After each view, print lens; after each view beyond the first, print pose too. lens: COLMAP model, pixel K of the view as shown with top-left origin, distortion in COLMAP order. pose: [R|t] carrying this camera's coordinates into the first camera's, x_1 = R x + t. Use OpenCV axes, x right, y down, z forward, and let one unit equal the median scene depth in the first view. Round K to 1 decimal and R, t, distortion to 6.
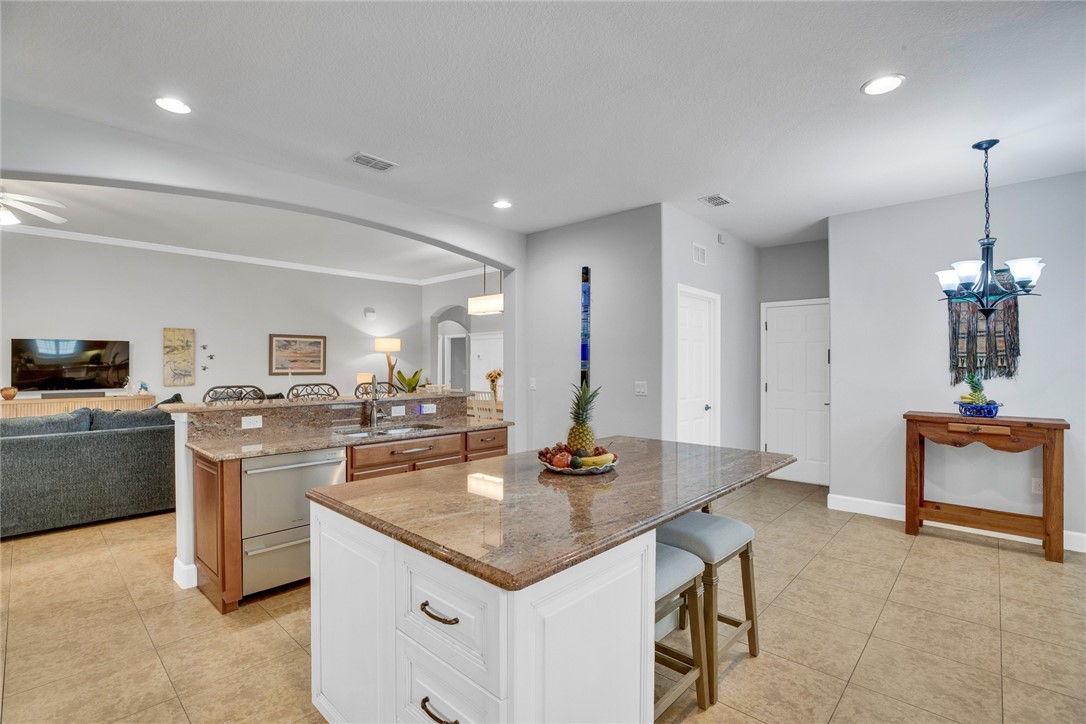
lens RADIAL K [[499.7, 0, 546.4], [0, 499.7, 360.2], [0, 0, 1]] dist [-0.045218, 0.013328]
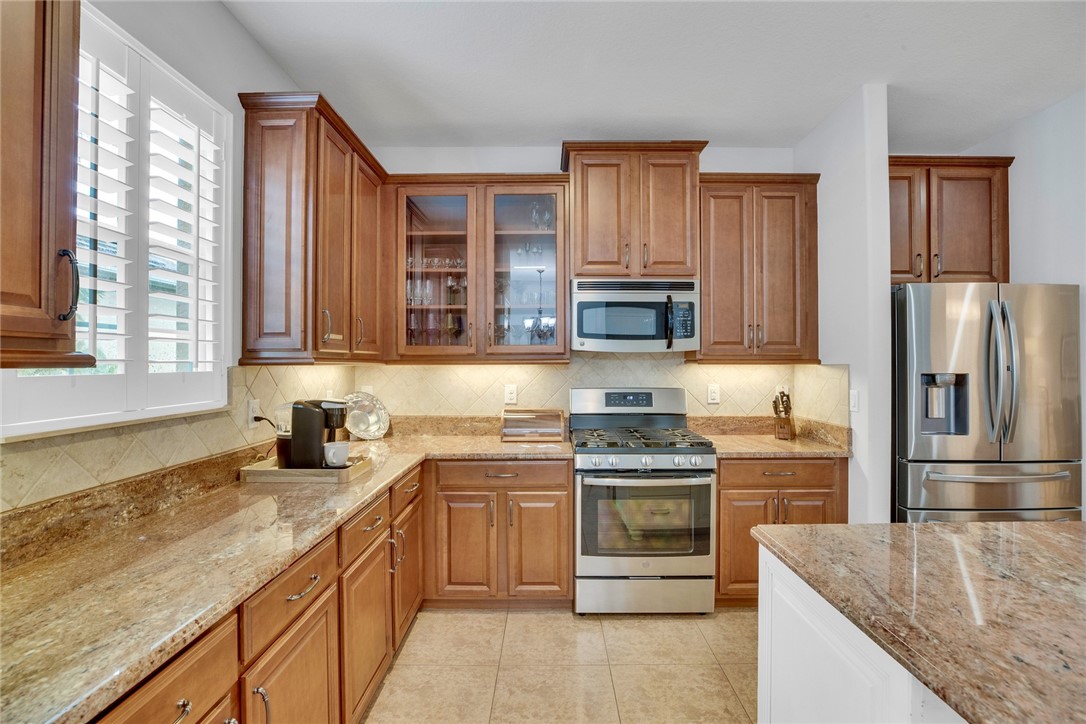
lens RADIAL K [[499.7, 0, 546.9], [0, 499.7, 357.0], [0, 0, 1]] dist [-0.045218, 0.013328]
pose [[-0.736795, -0.006843, -0.676081, 0.176229], [0.003861, 0.999890, -0.014328, 0.002274], [0.676105, -0.013167, -0.736688, 0.231412]]
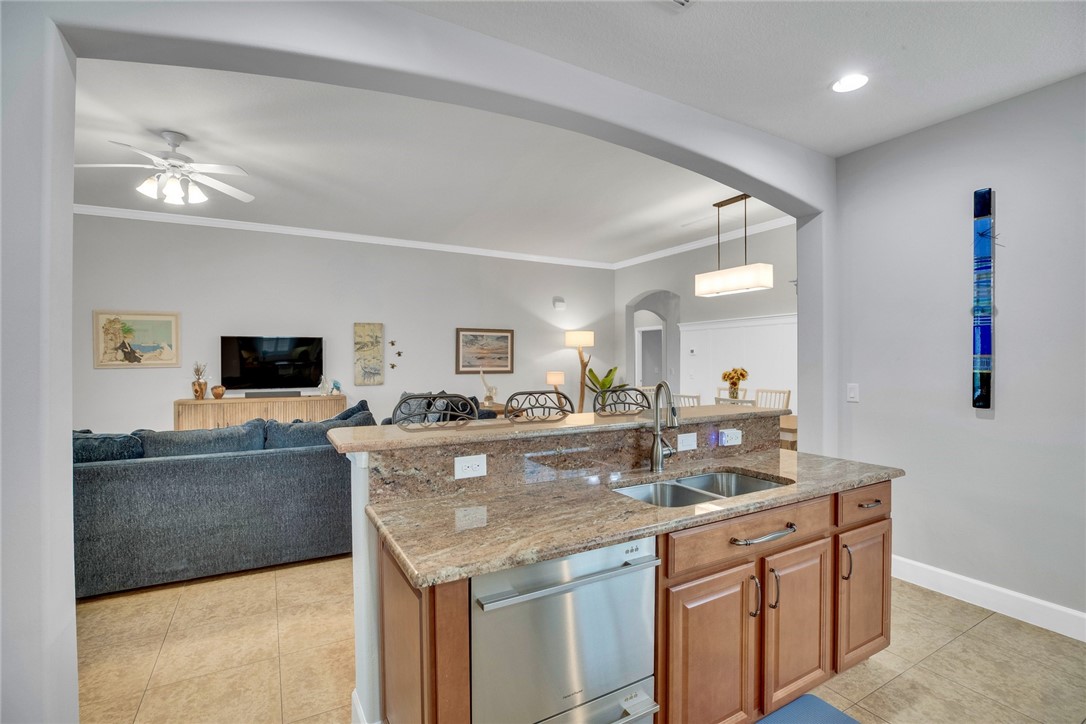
lens RADIAL K [[499.7, 0, 546.0], [0, 499.7, 361.1], [0, 0, 1]] dist [-0.045218, 0.013328]
pose [[0.952560, -0.001522, -0.304346, -0.147927], [0.004009, 0.999963, 0.007546, 0.001175], [0.304324, -0.008408, 0.952532, 0.209861]]
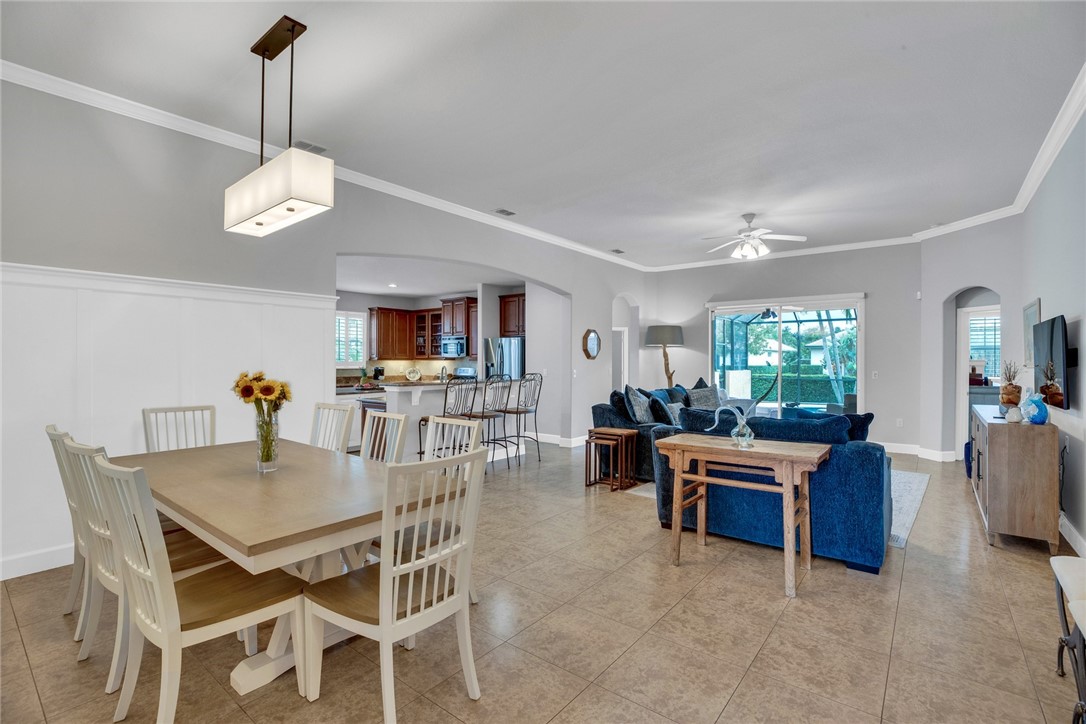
lens RADIAL K [[499.7, 0, 546.6], [0, 499.7, 359.1], [0, 0, 1]] dist [-0.045218, 0.013328]
pose [[-0.996944, -0.001682, -0.078099, -0.280970], [-0.001043, 0.999966, -0.008227, 0.009768], [0.078110, -0.008120, -0.996912, 1.385204]]
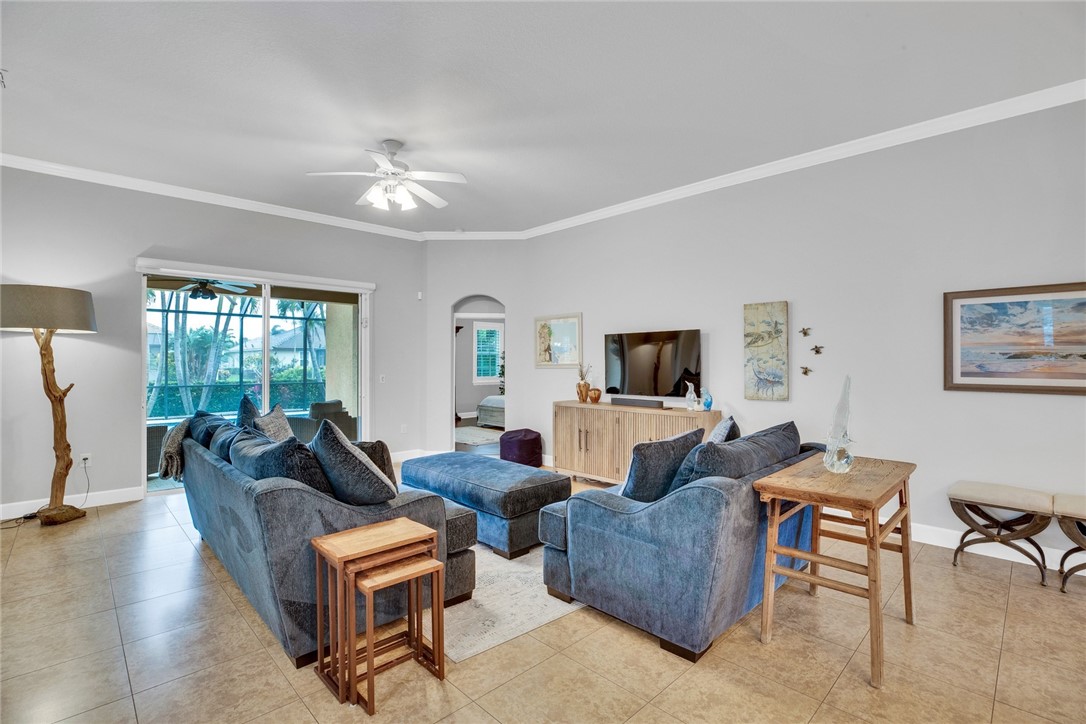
lens RADIAL K [[499.7, 0, 545.8], [0, 499.7, 363.5], [0, 0, 1]] dist [-0.045218, 0.013328]
pose [[-0.044542, 0.004577, -0.998997, -0.145030], [0.007909, 0.999960, 0.004229, 0.003739], [0.998976, -0.007713, -0.044576, 0.779076]]
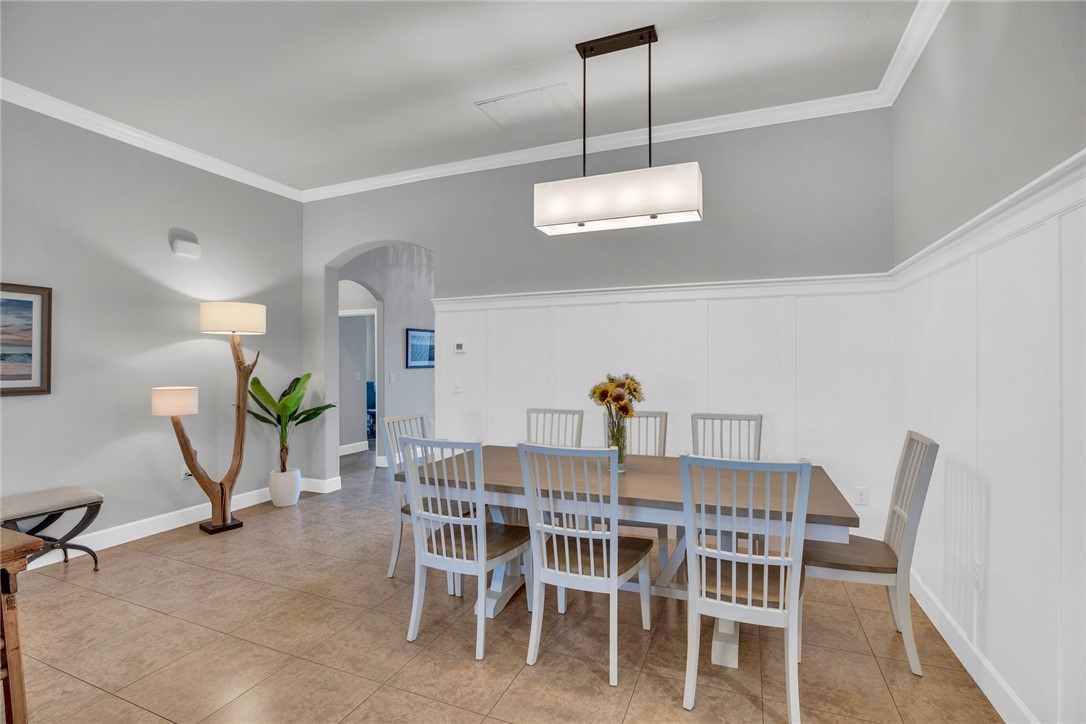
lens RADIAL K [[499.7, 0, 547.8], [0, 499.7, 361.0], [0, 0, 1]] dist [-0.045218, 0.013328]
pose [[0.934510, -0.002304, 0.355929, -0.288488], [0.000787, 0.999990, 0.004407, 0.004870], [-0.355936, -0.003838, 0.934503, 0.674350]]
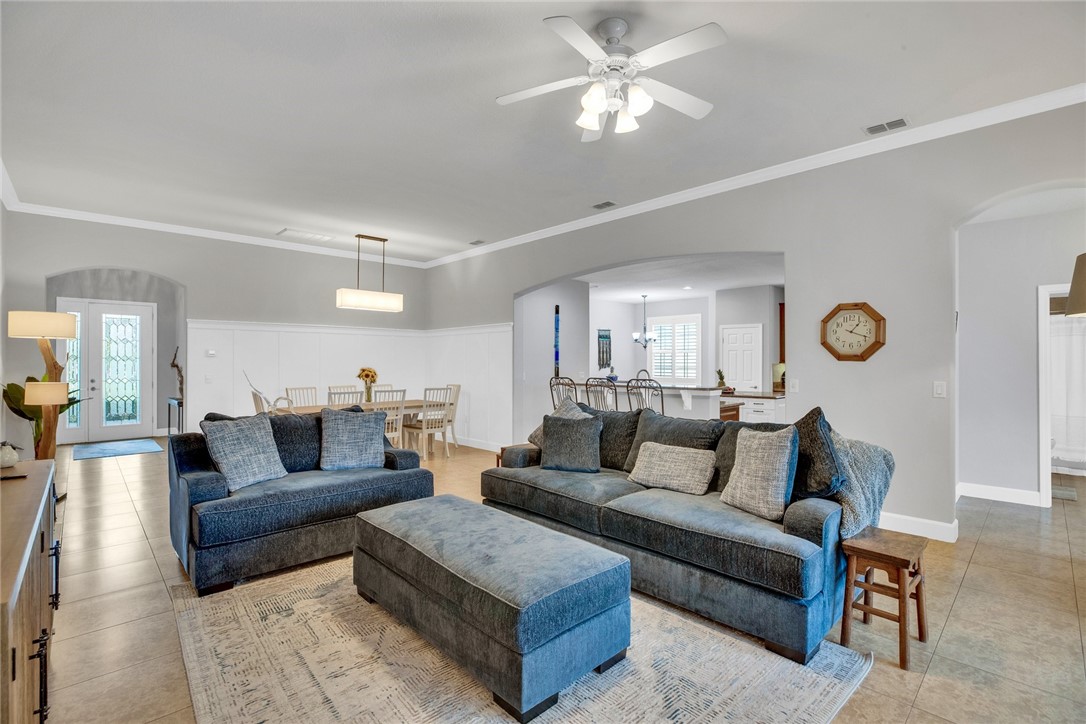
lens RADIAL K [[499.7, 0, 546.7], [0, 499.7, 360.3], [0, 0, 1]] dist [-0.045218, 0.013328]
pose [[0.055514, 0.005392, 0.998443, -1.041579], [-0.006297, 0.999967, -0.005050, 0.005281], [-0.998438, -0.006007, 0.055546, 0.612811]]
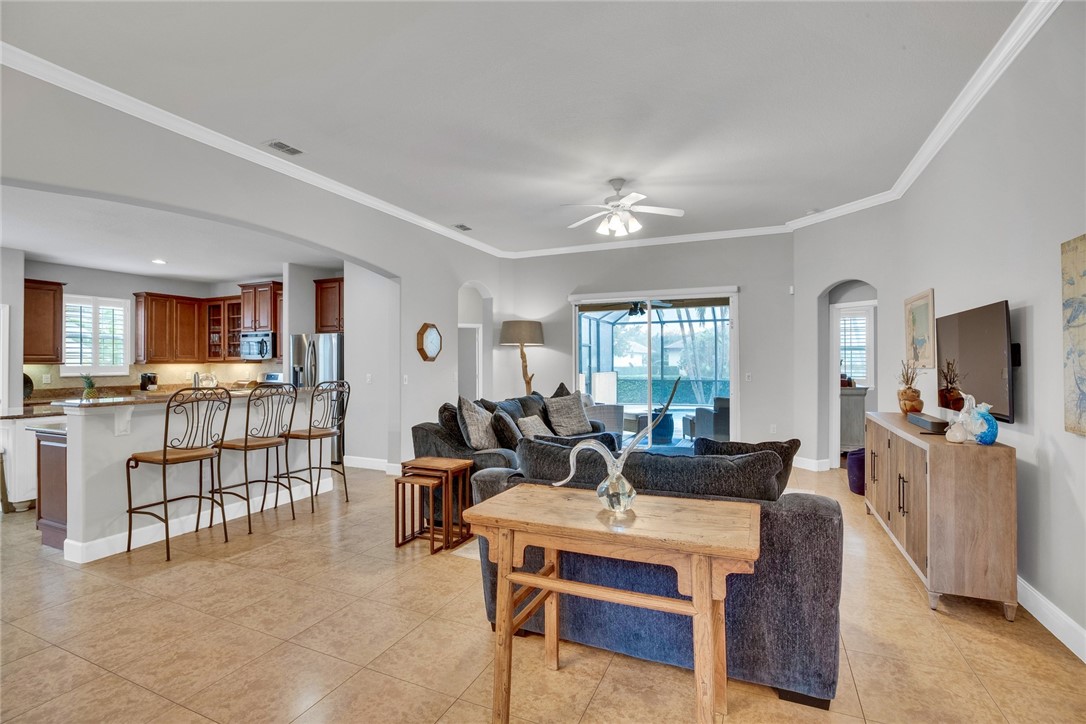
lens RADIAL K [[499.7, 0, 546.7], [0, 499.7, 358.9], [0, 0, 1]] dist [-0.045218, 0.013328]
pose [[-0.944951, 0.001313, -0.327210, -0.373759], [0.005617, 0.999910, -0.012210, 0.008770], [0.327164, -0.013376, -0.944873, 1.185775]]
